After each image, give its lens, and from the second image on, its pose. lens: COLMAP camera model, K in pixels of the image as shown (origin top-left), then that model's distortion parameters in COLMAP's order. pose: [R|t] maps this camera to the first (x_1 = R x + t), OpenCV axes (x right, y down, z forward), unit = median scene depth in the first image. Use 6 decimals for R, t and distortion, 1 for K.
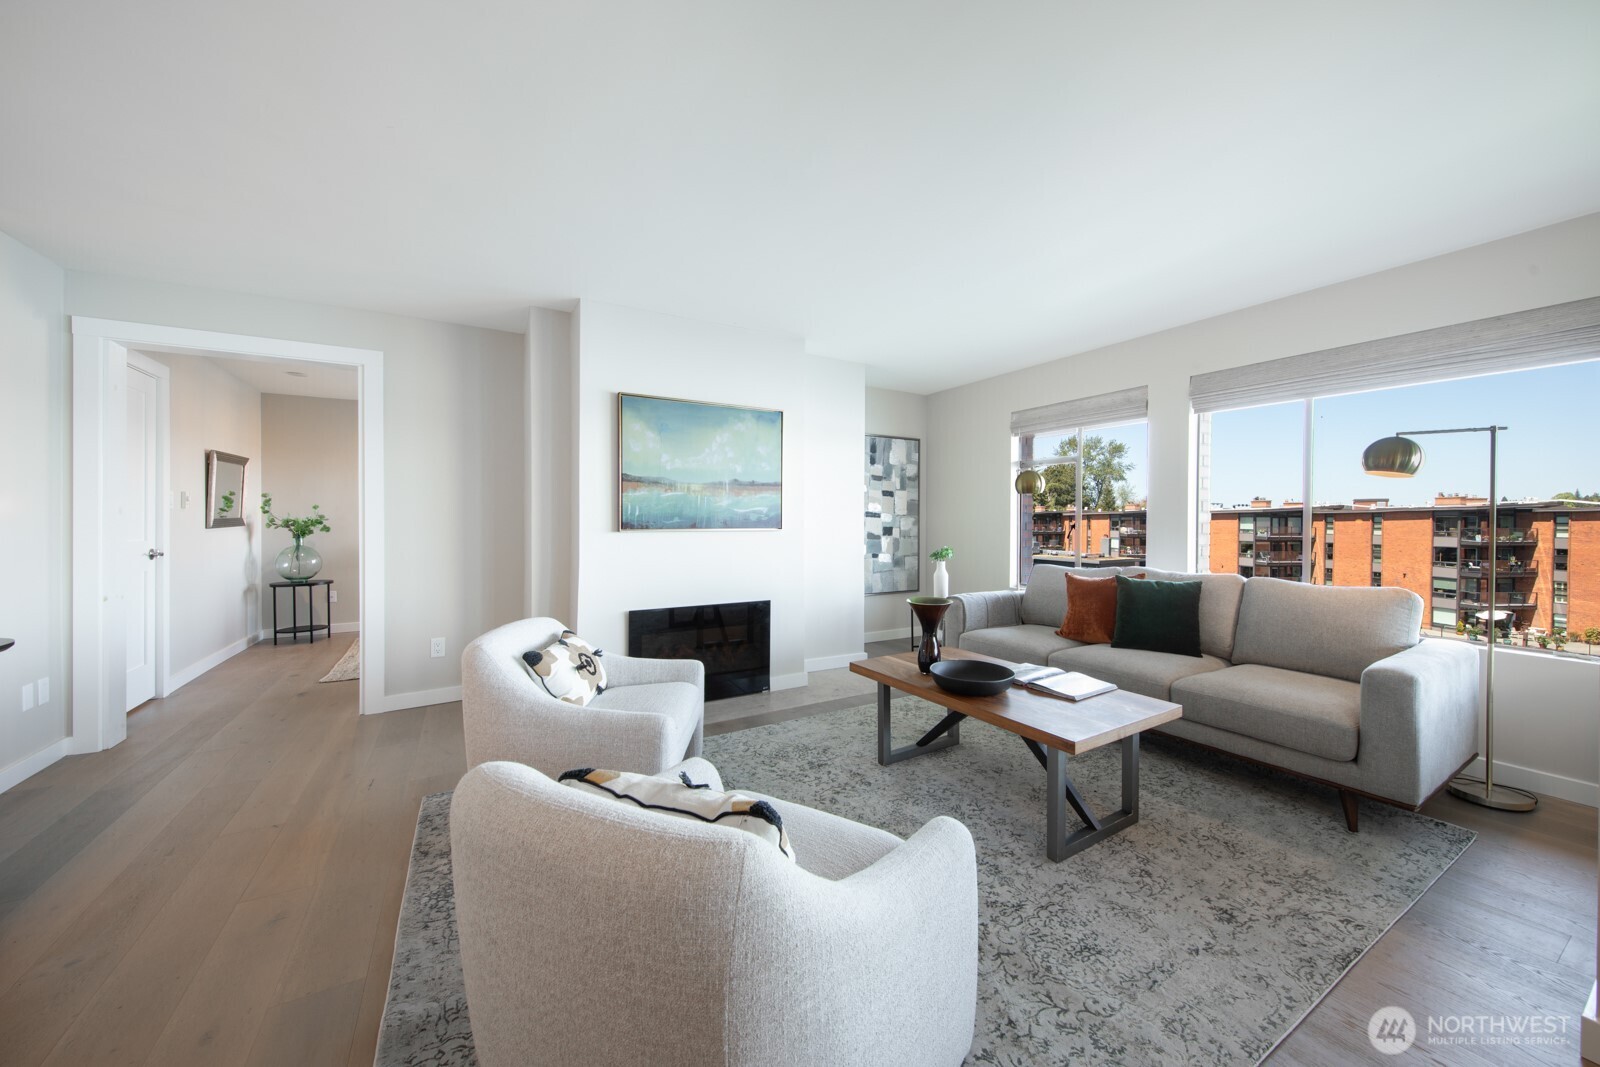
lens RADIAL K [[588.6, 0, 832.0], [0, 588.6, 527.4], [0, 0, 1]] dist [-0.001479, -0.000262]
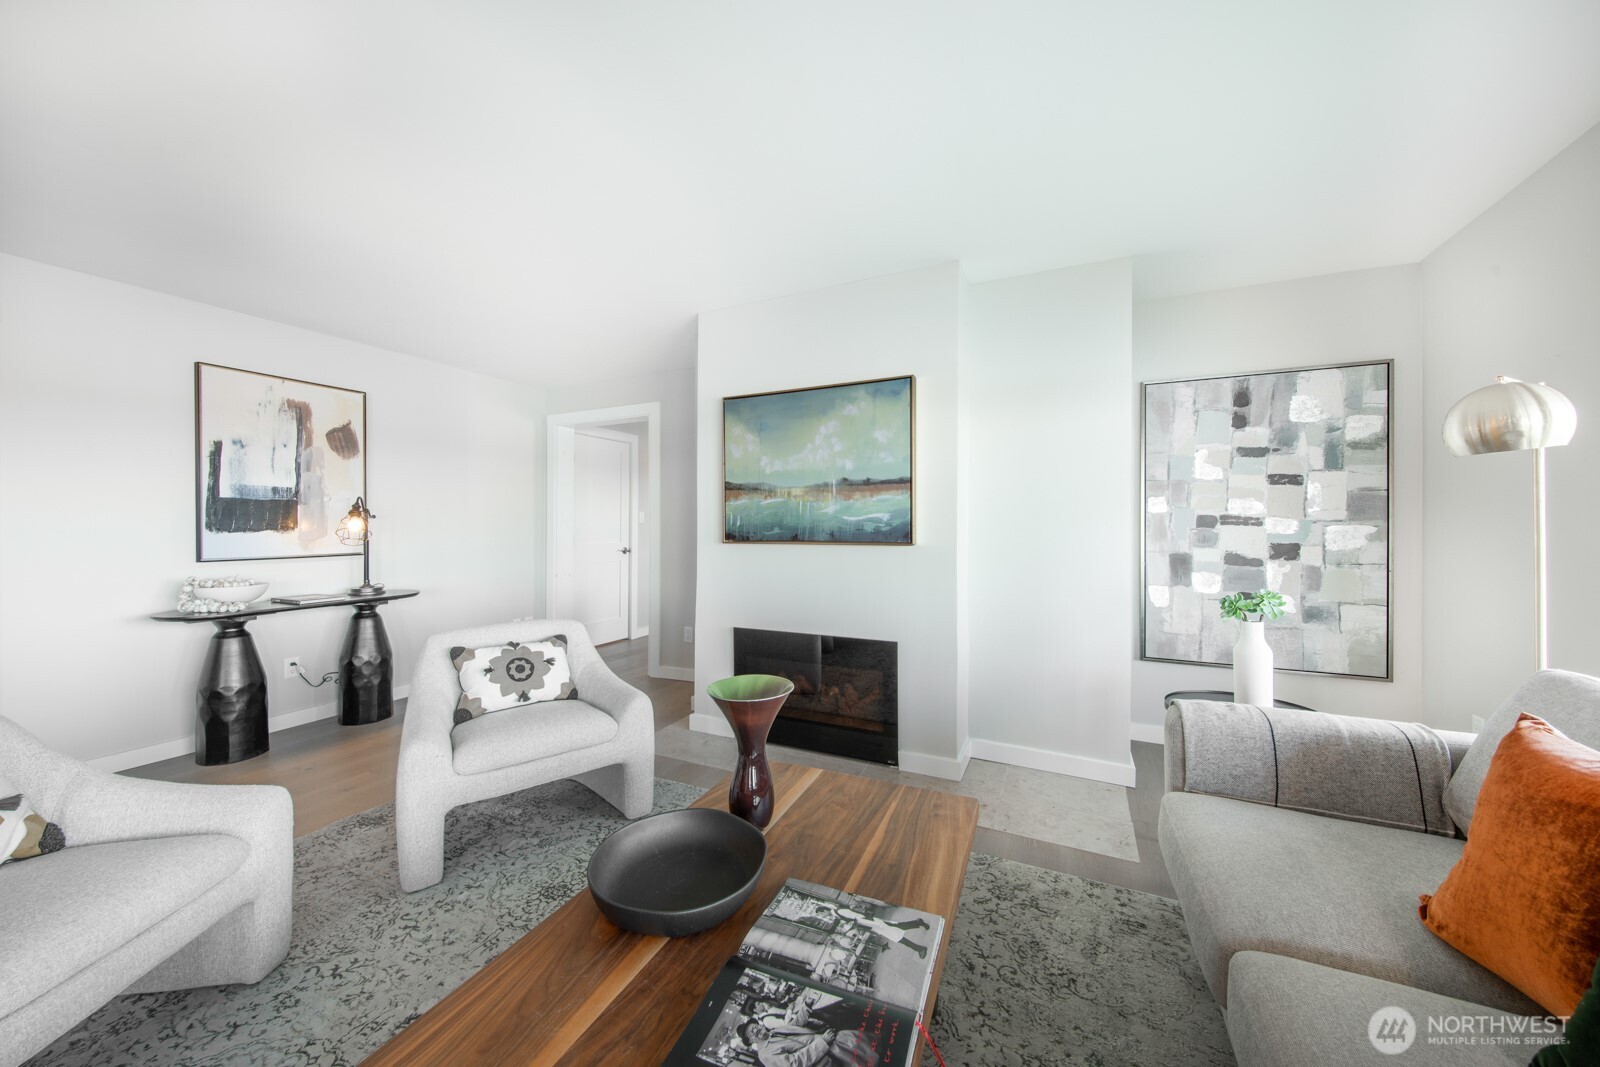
lens RADIAL K [[574.8, 0, 789.6], [0, 574.8, 529.2], [0, 0, 1]] dist [0.000719, -0.000126]
pose [[0.532335, -0.000823, -0.846534, 0.428436], [-0.009220, 0.999935, -0.006770, -0.008659], [0.846484, 0.011409, 0.532292, 0.525574]]
